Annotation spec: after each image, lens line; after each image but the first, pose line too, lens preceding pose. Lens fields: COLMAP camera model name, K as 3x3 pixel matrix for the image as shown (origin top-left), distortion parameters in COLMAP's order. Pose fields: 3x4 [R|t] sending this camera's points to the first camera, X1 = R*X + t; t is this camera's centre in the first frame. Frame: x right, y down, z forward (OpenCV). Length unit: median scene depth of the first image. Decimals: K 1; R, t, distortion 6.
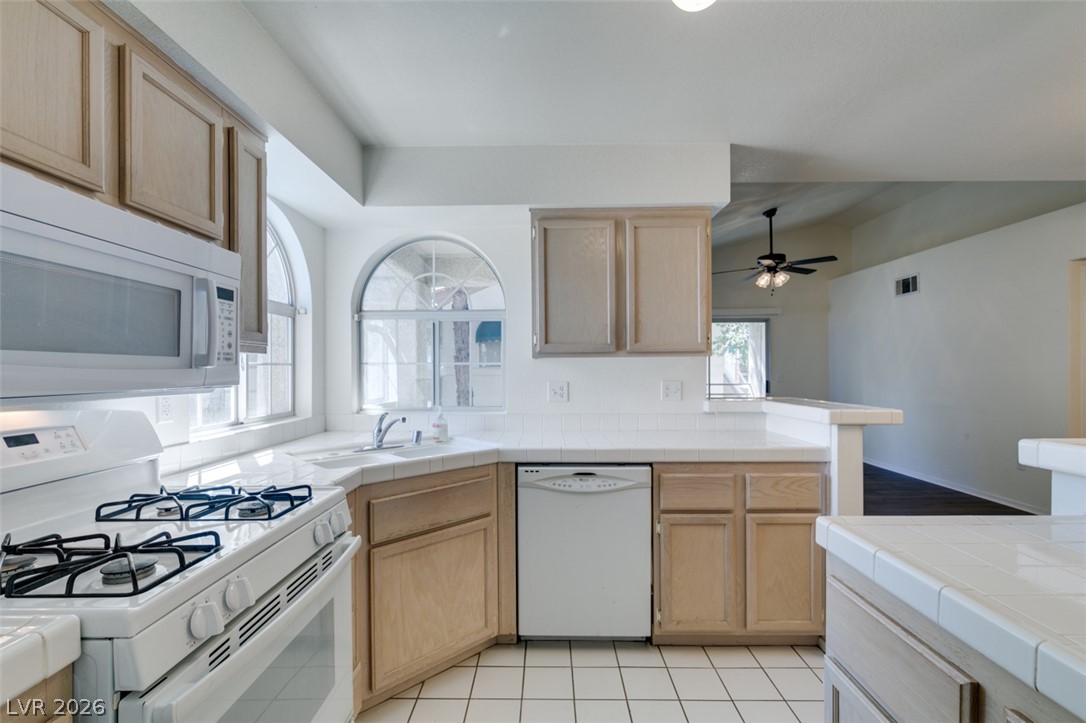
lens RADIAL K [[487.4, 0, 543.0], [0, 487.4, 368.8], [0, 0, 1]] dist [-0.000079, -0.000403]
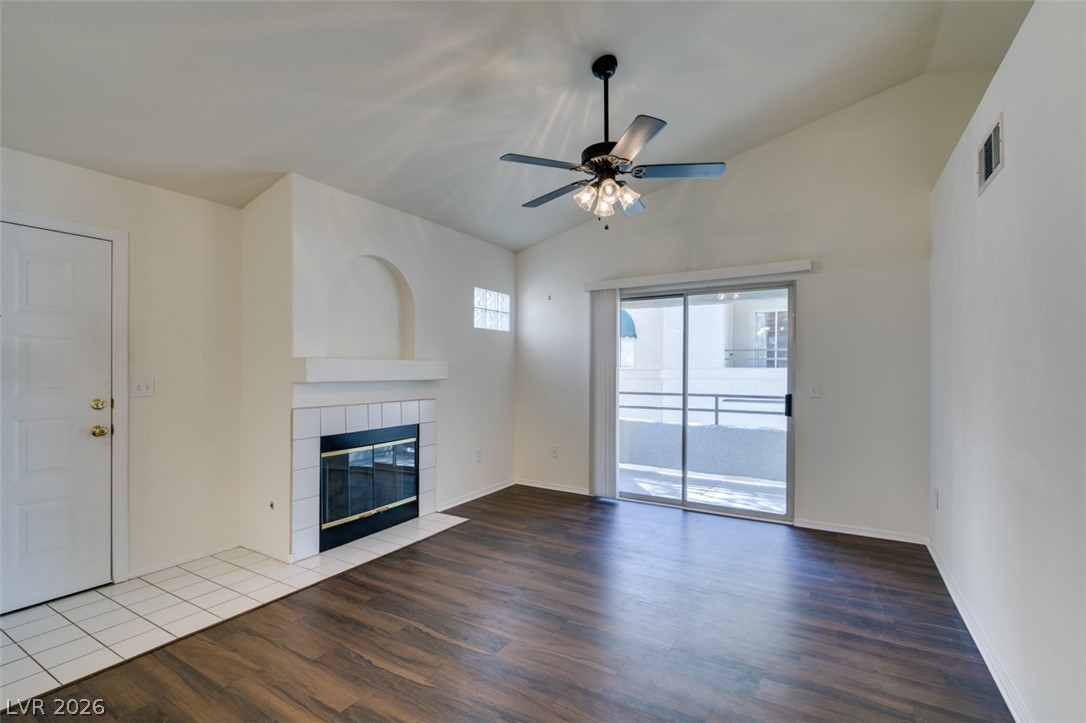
lens RADIAL K [[487.4, 0, 544.0], [0, 487.4, 371.6], [0, 0, 1]] dist [-0.000079, -0.000403]
pose [[0.864224, 0.009234, -0.503023, 1.500587], [-0.007720, 0.999957, 0.005092, -0.006525], [0.503049, -0.000517, 0.864258, 1.171203]]
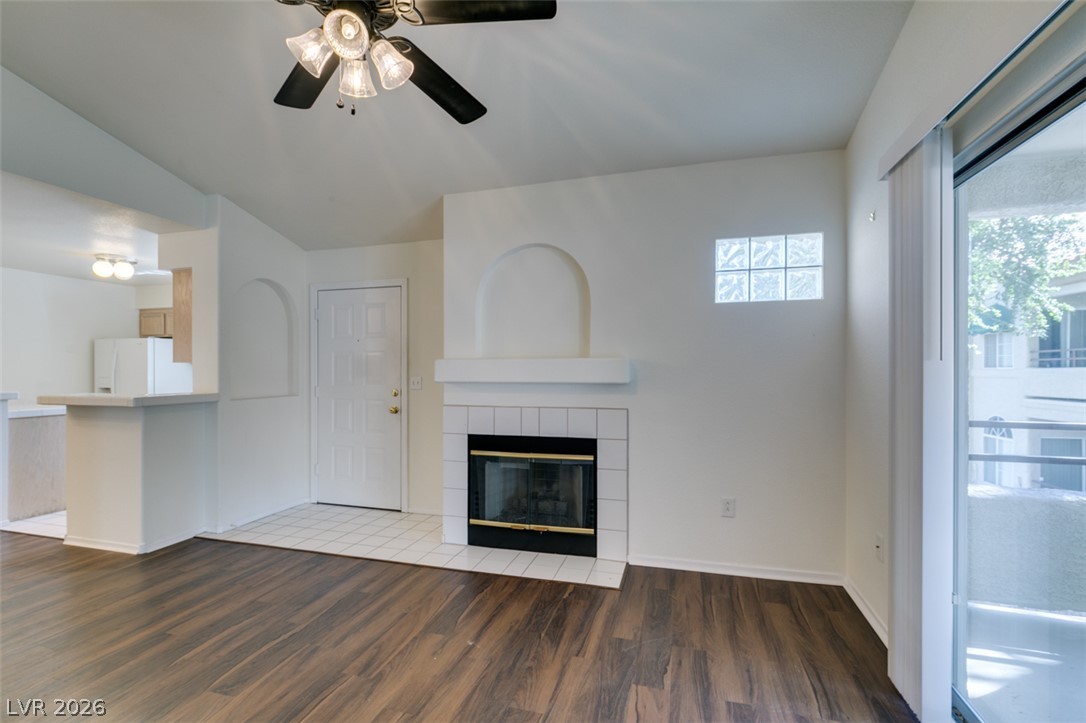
lens RADIAL K [[487.4, 0, 545.2], [0, 487.4, 370.6], [0, 0, 1]] dist [-0.000079, -0.000403]
pose [[-0.266333, 0.007285, -0.963854, 1.592955], [0.001106, 0.999973, 0.007253, -0.009258], [0.963880, 0.000865, -0.266334, 2.644393]]
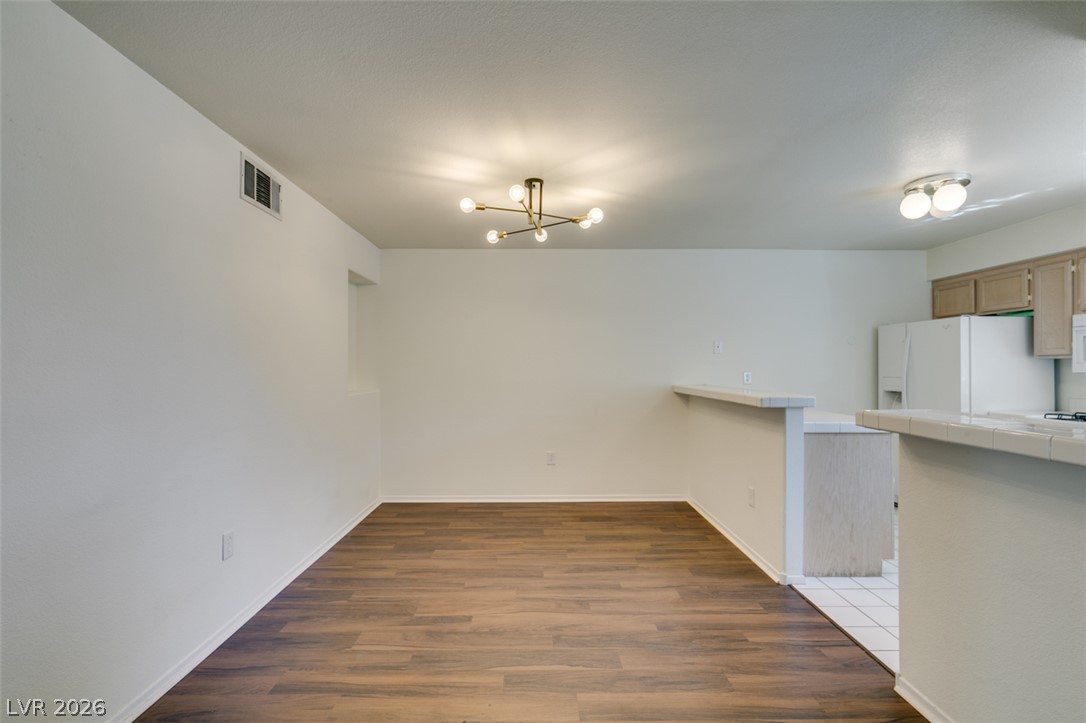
lens RADIAL K [[487.4, 0, 542.0], [0, 487.4, 366.1], [0, 0, 1]] dist [-0.000079, -0.000403]
pose [[-0.999725, 0.004196, -0.023074, 1.156823], [0.004246, 0.999989, -0.002124, -0.000873], [0.023065, -0.002221, -0.999732, 1.635298]]
